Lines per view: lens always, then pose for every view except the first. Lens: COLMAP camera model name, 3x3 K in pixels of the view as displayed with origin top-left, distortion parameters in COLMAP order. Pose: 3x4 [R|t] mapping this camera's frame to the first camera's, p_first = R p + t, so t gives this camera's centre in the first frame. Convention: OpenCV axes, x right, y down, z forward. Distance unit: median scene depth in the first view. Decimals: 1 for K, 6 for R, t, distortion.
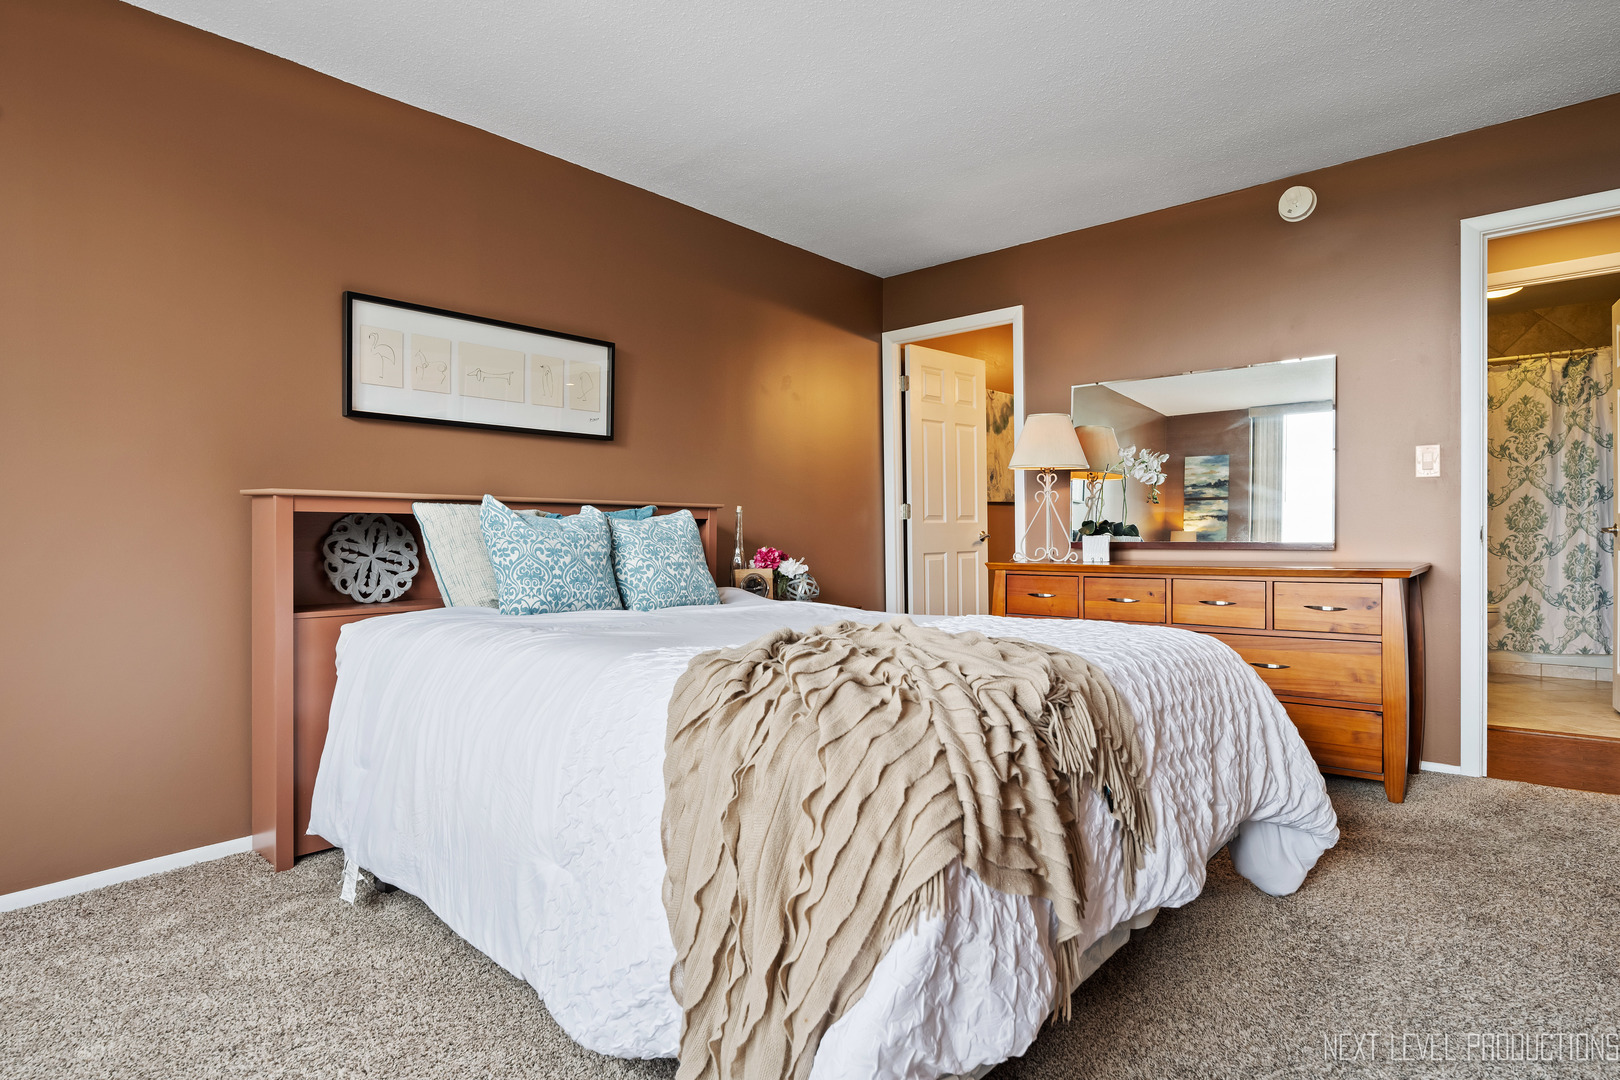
lens RADIAL K [[863.6, 0, 813.5], [0, 863.6, 537.8], [0, 0, 1]] dist [0.003998, -0.000264]
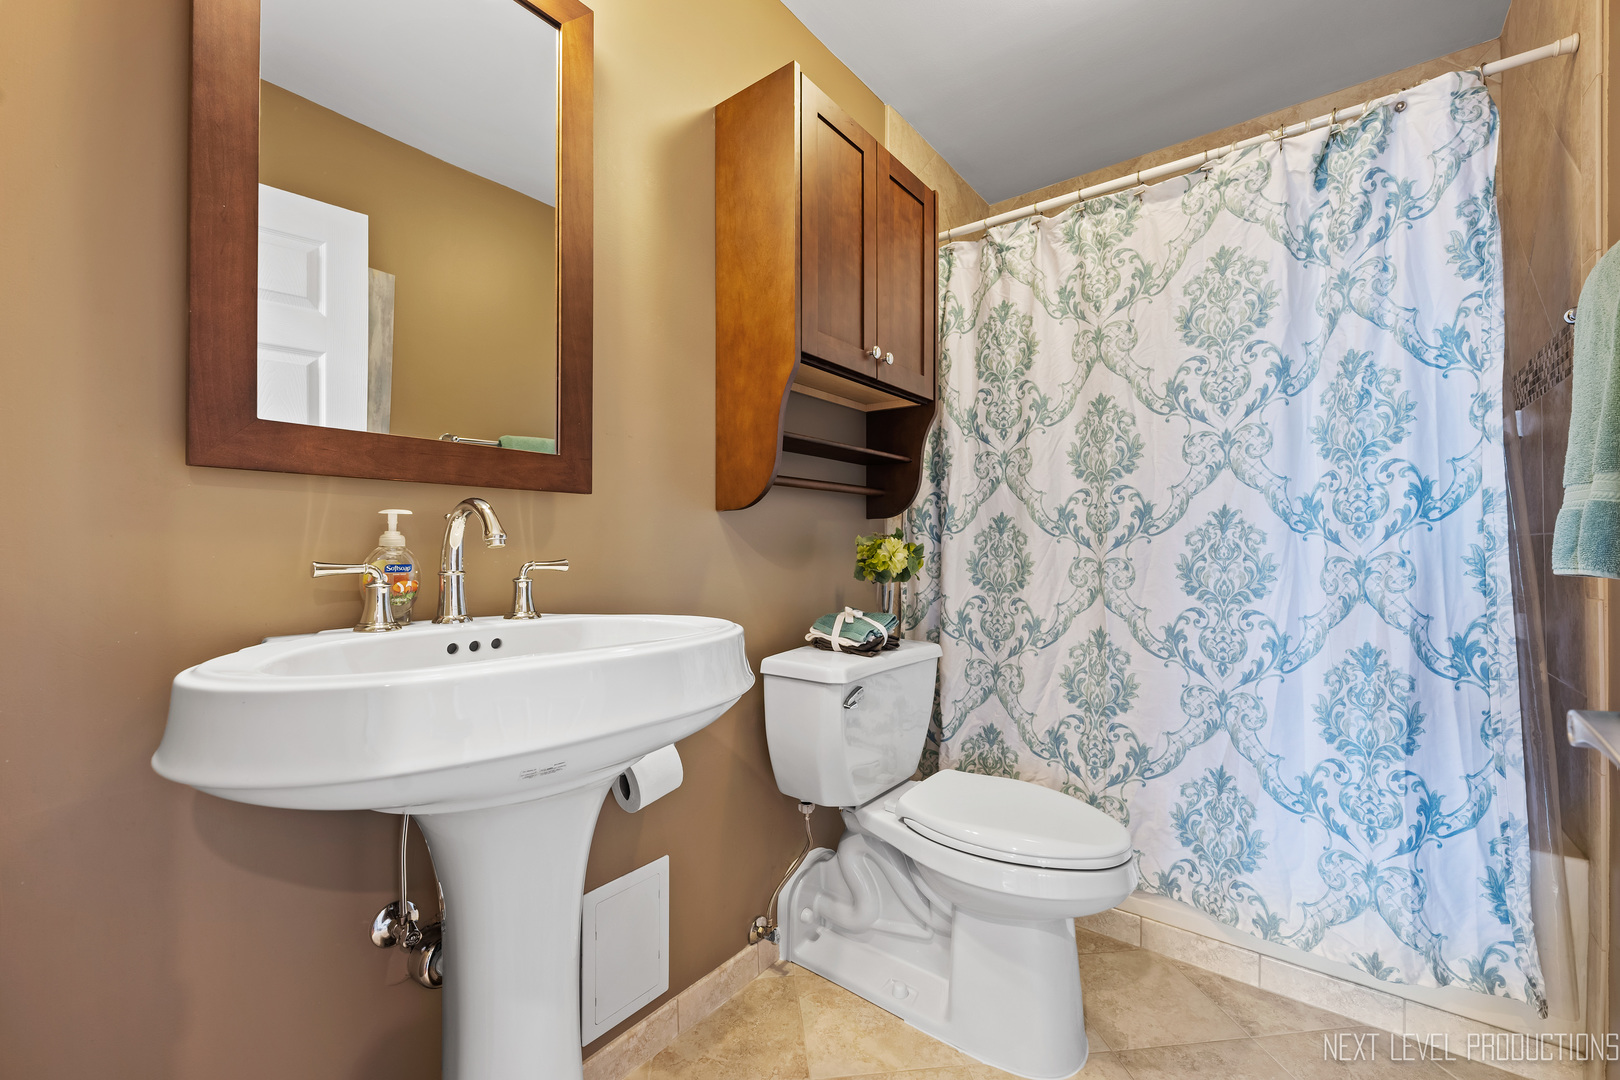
lens RADIAL K [[657.7, 0, 805.4], [0, 657.7, 541.9], [0, 0, 1]] dist [-0.008258, 0.000880]
pose [[0.998360, 0.010520, 0.056266, 0.634210], [-0.009865, 0.999880, -0.011908, -0.028930], [-0.056384, 0.011334, 0.998345, 0.735542]]
